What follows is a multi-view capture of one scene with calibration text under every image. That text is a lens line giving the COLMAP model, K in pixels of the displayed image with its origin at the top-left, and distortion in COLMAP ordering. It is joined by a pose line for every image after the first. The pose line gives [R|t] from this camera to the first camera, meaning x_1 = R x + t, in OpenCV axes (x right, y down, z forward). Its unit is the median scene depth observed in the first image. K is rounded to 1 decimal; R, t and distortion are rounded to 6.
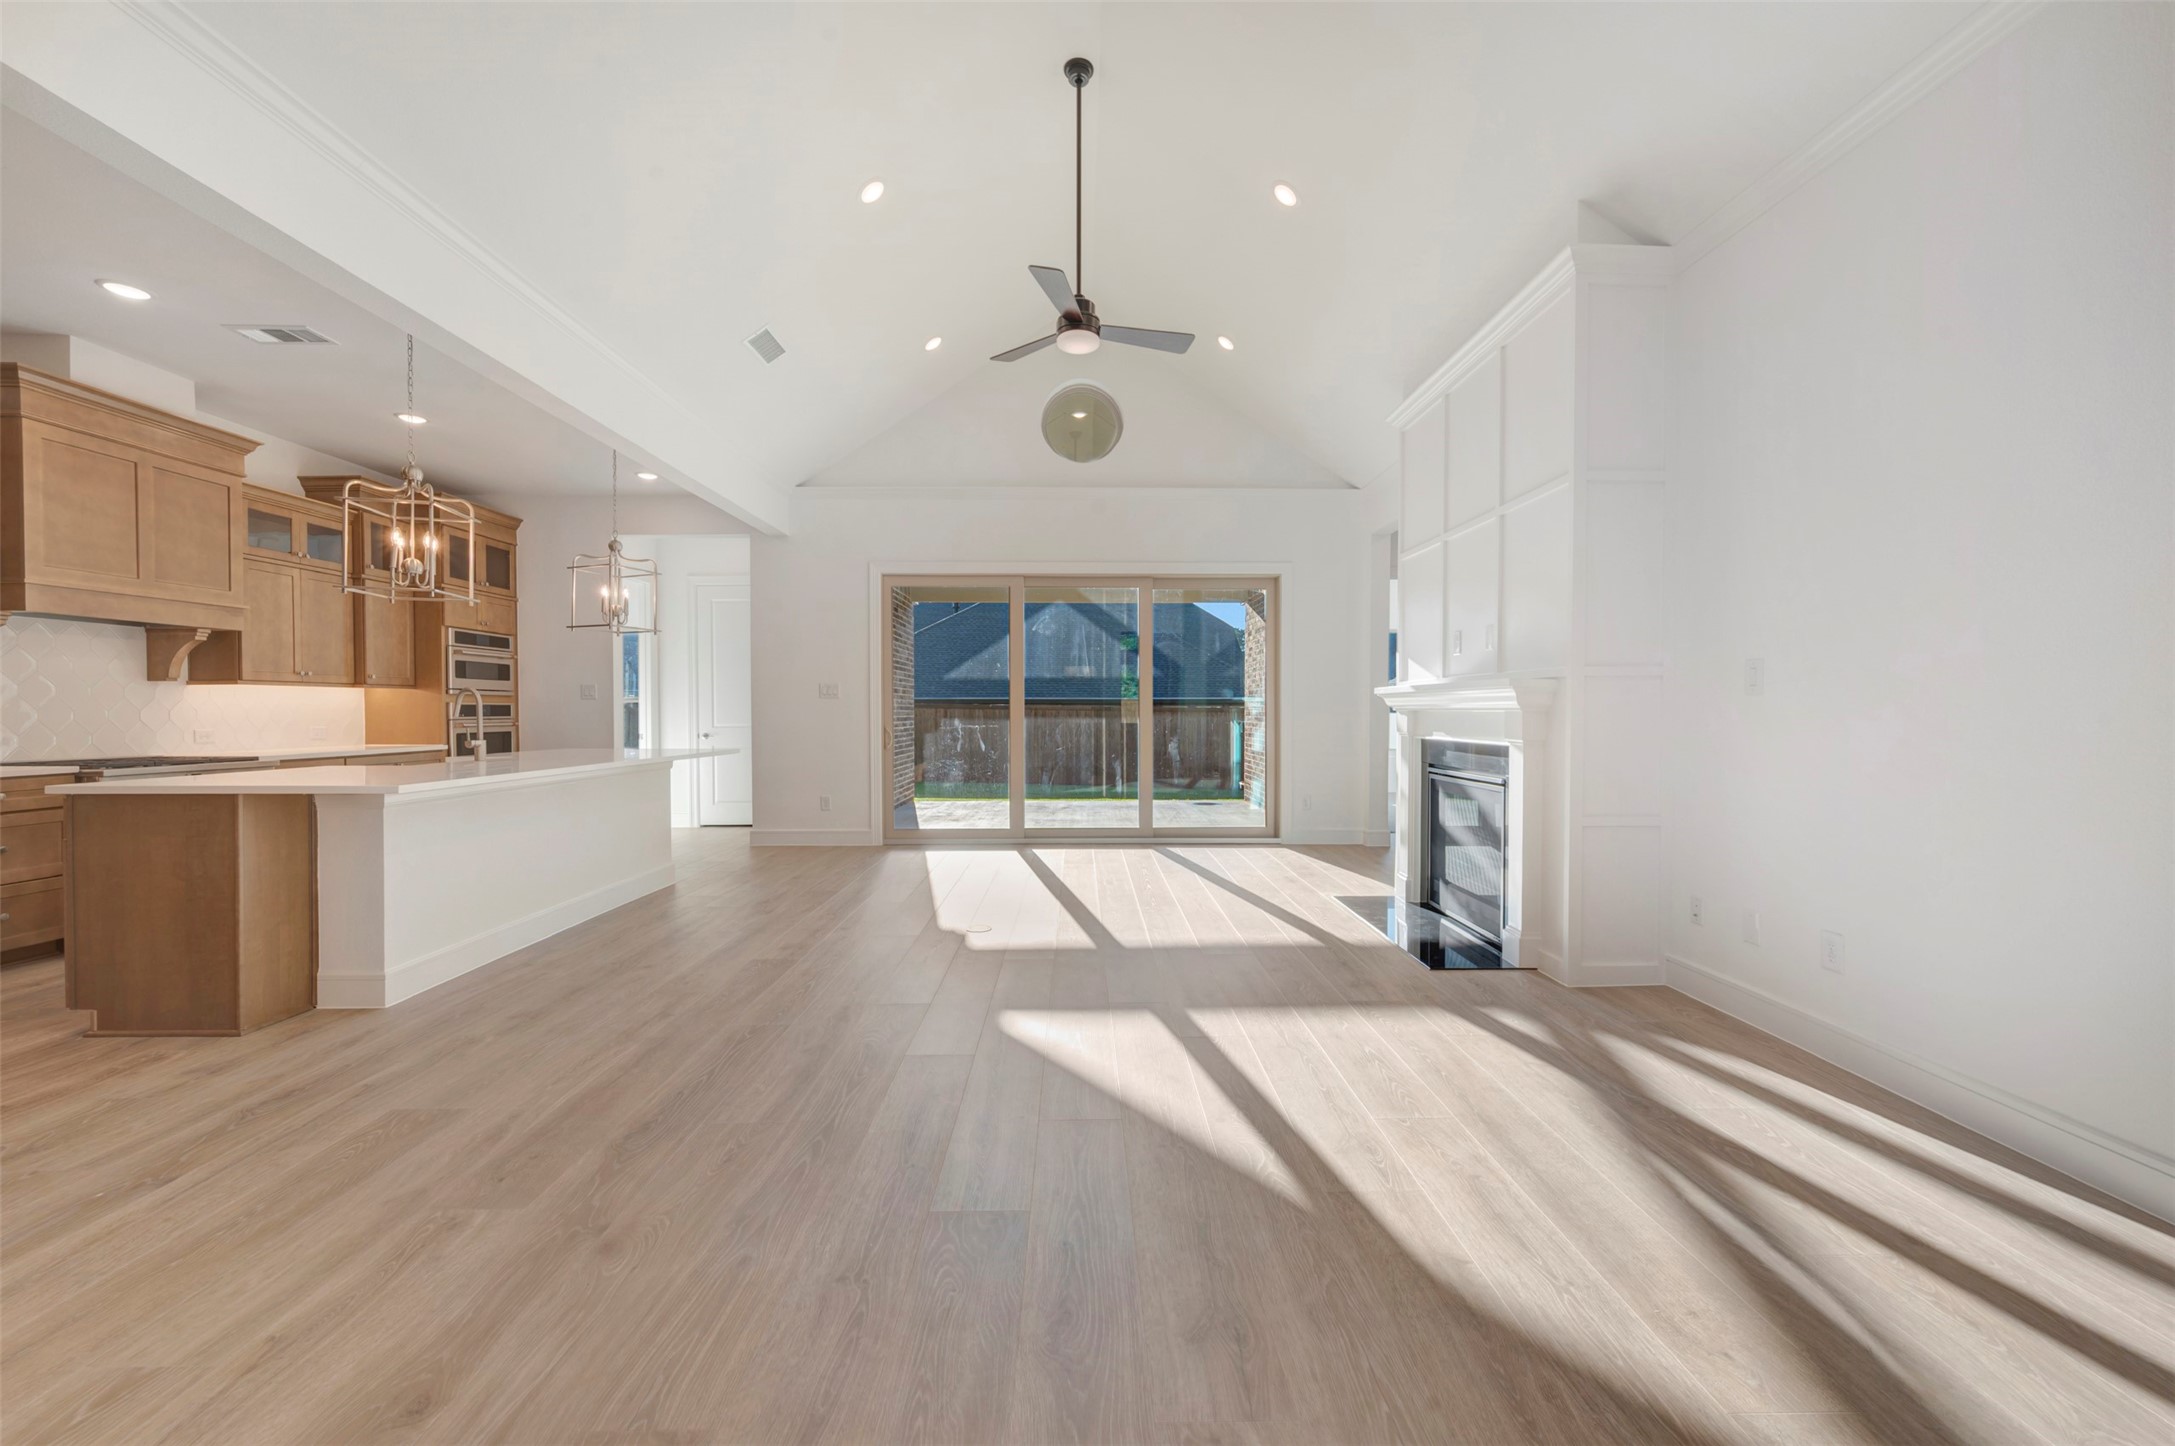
lens RADIAL K [[860.9, 0, 1090.1], [0, 860.9, 719.0], [0, 0, 1]] dist [0.001060, -0.000075]
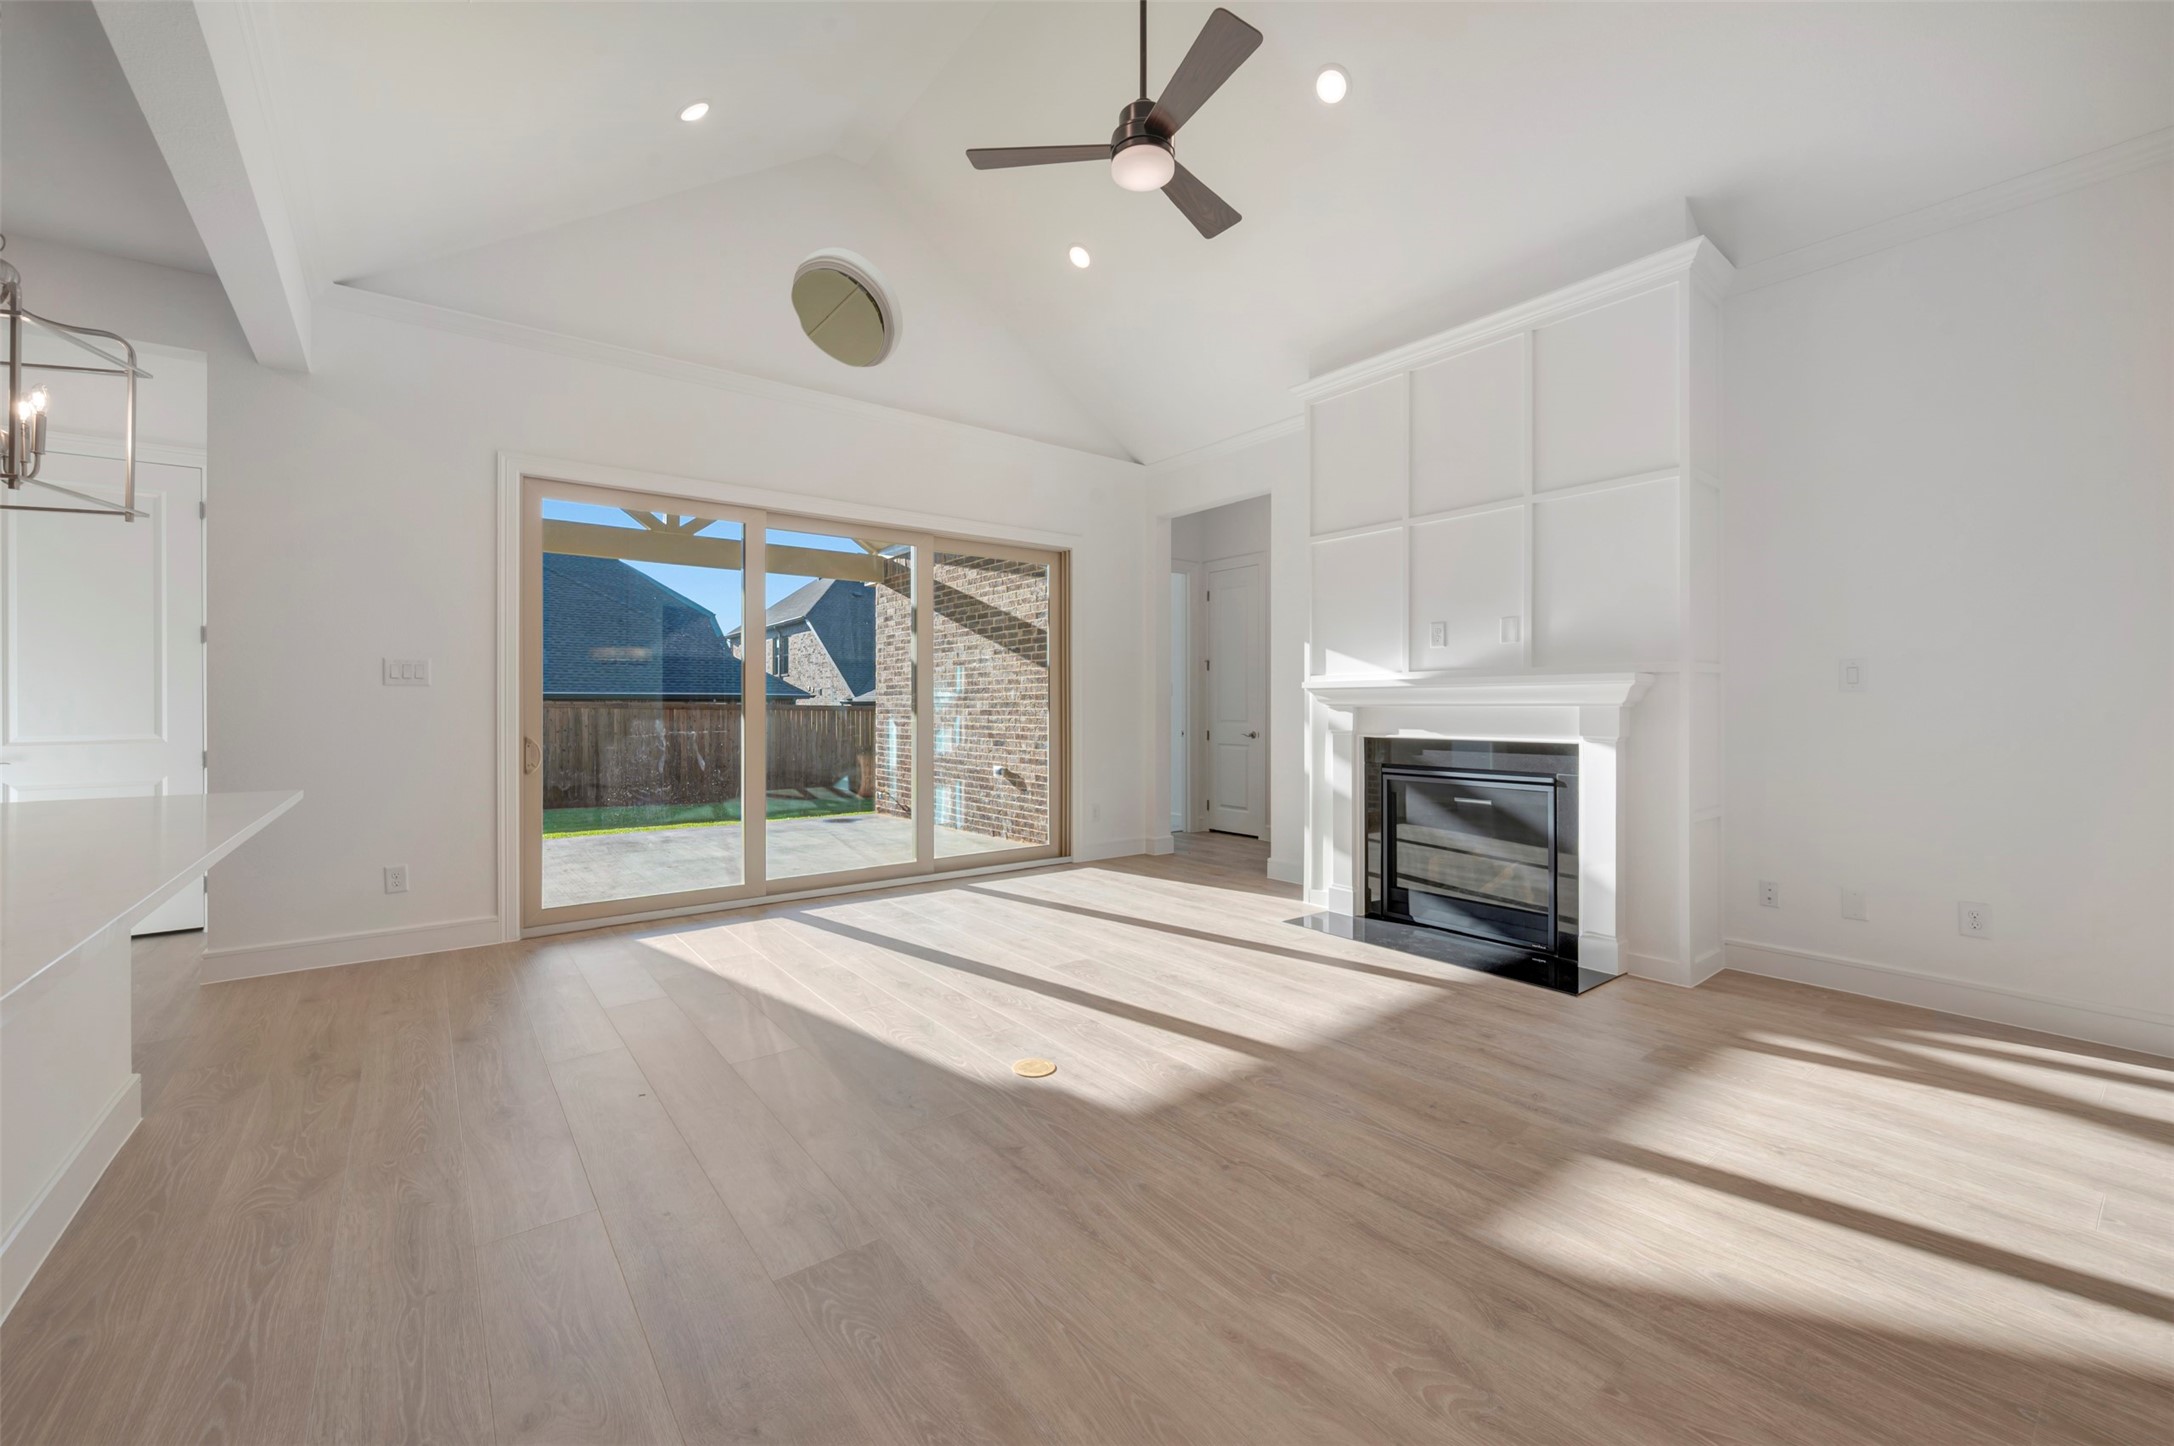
lens RADIAL K [[869.3, 0, 1084.2], [0, 869.3, 705.6], [0, 0, 1]] dist [-0.000313, 0.000105]
pose [[0.801657, -0.000068, 0.597785, -0.437678], [0.007452, 0.999923, -0.009880, -0.004432], [-0.597738, 0.012375, 0.801596, 0.455633]]
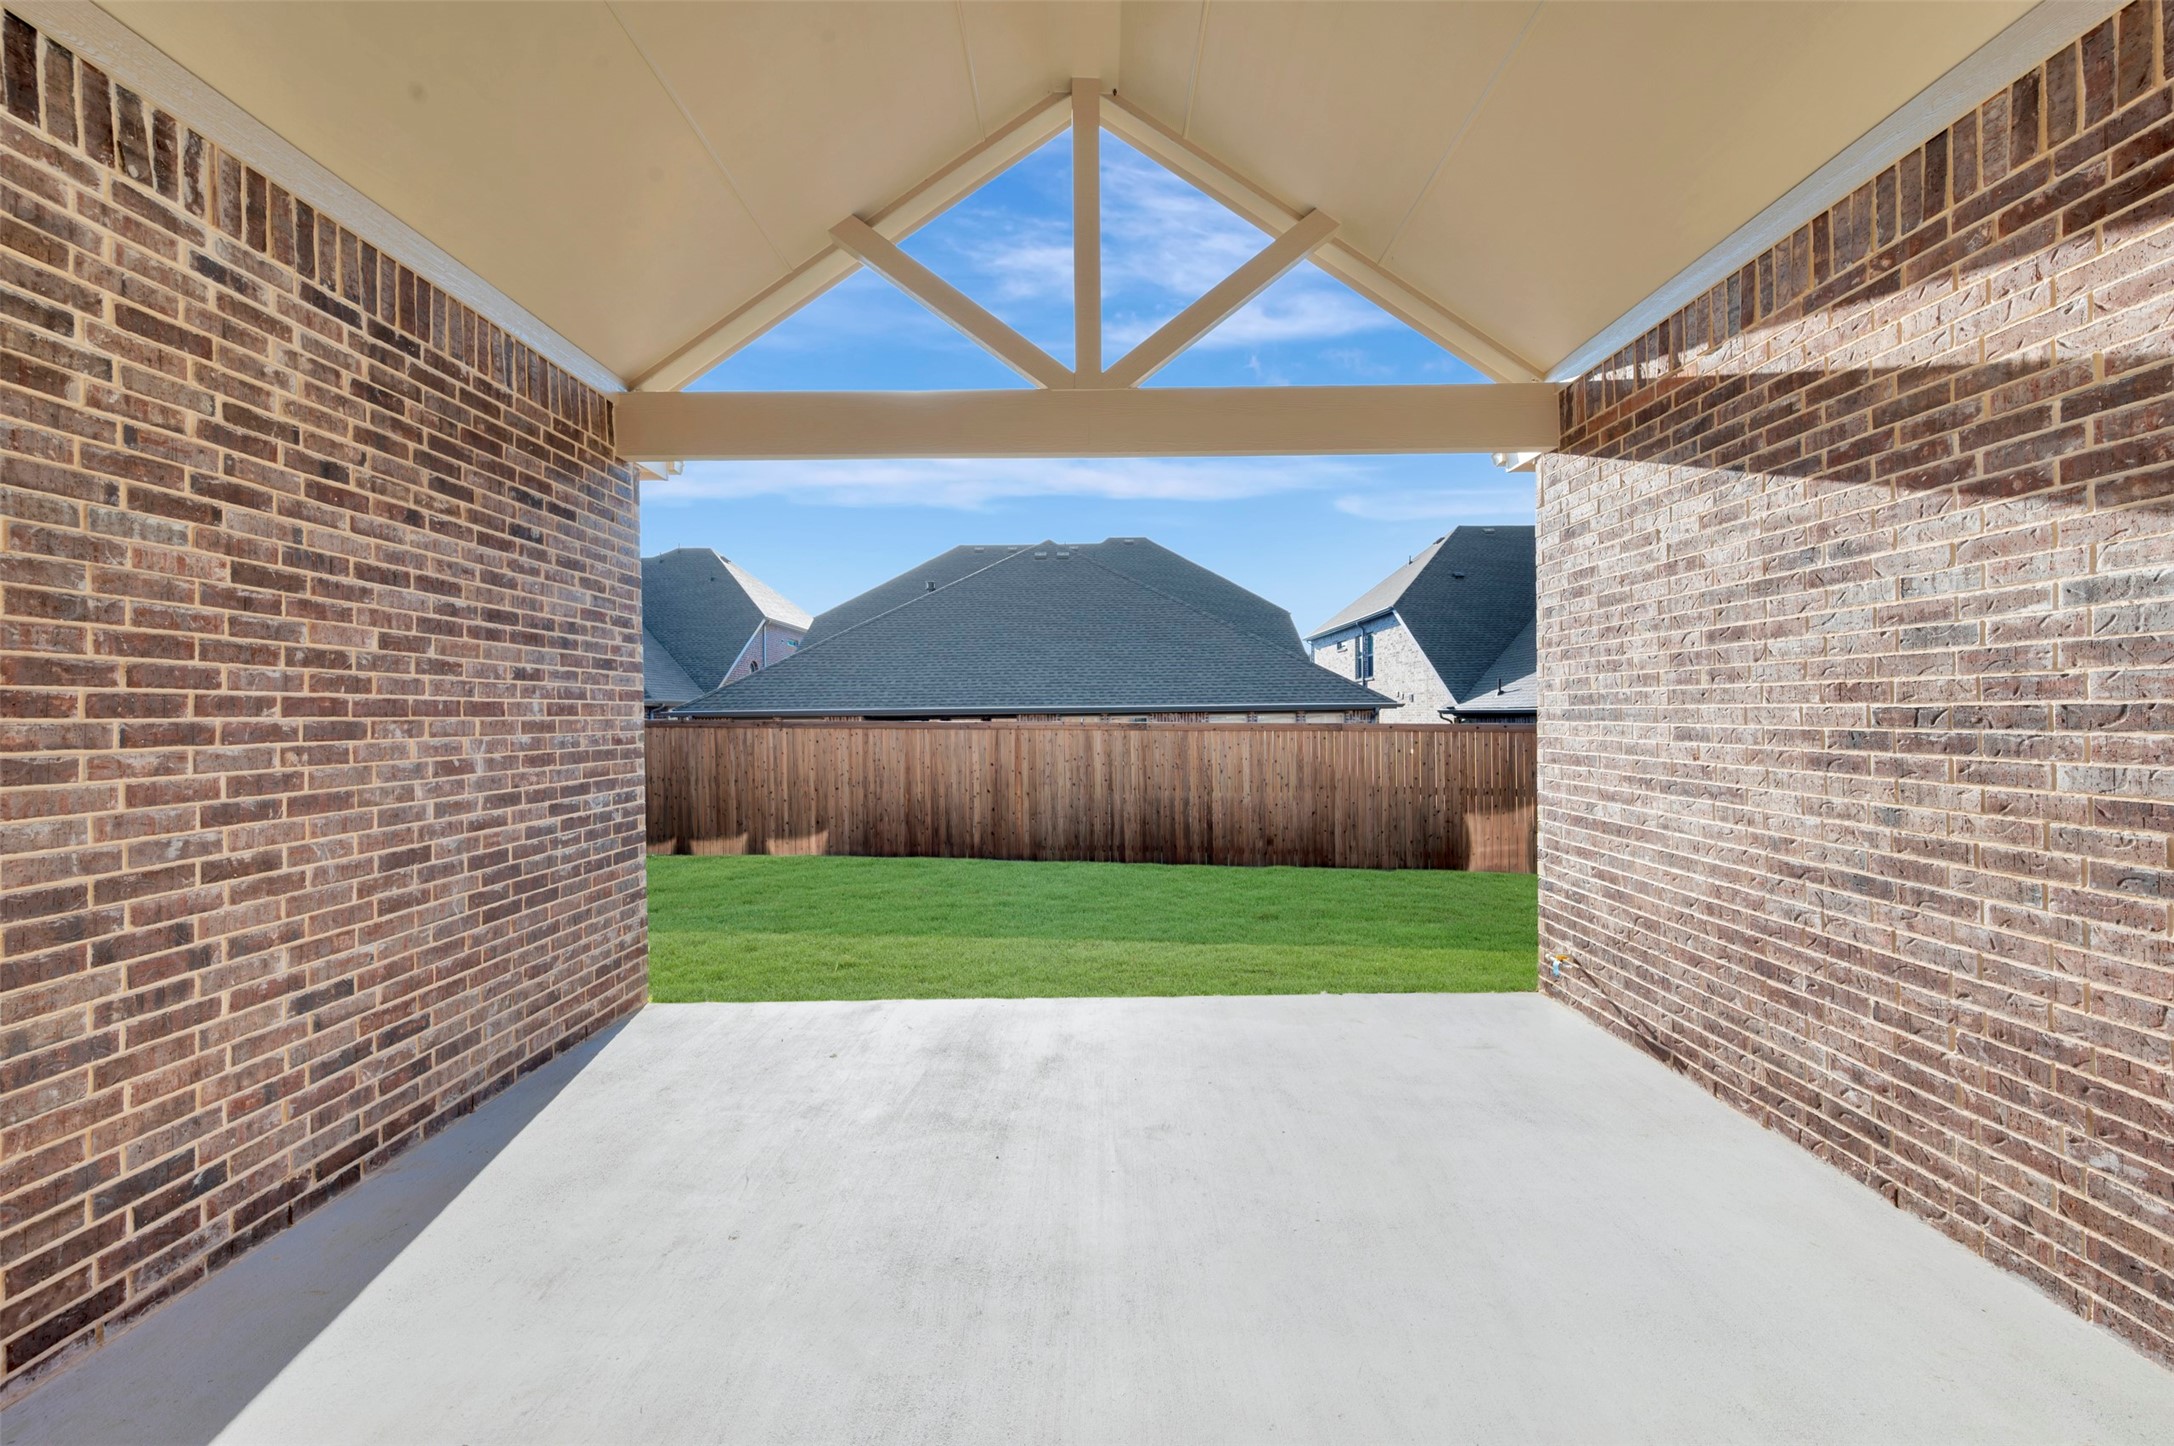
lens RADIAL K [[864.3, 0, 1093.0], [0, 864.3, 710.0], [0, 0, 1]] dist [-0.000780, 0.000186]
pose [[0.999903, -0.010633, -0.009042, -0.017350], [0.010493, 0.999826, -0.015443, -0.057087], [0.009205, 0.015346, 0.999840, 1.598605]]
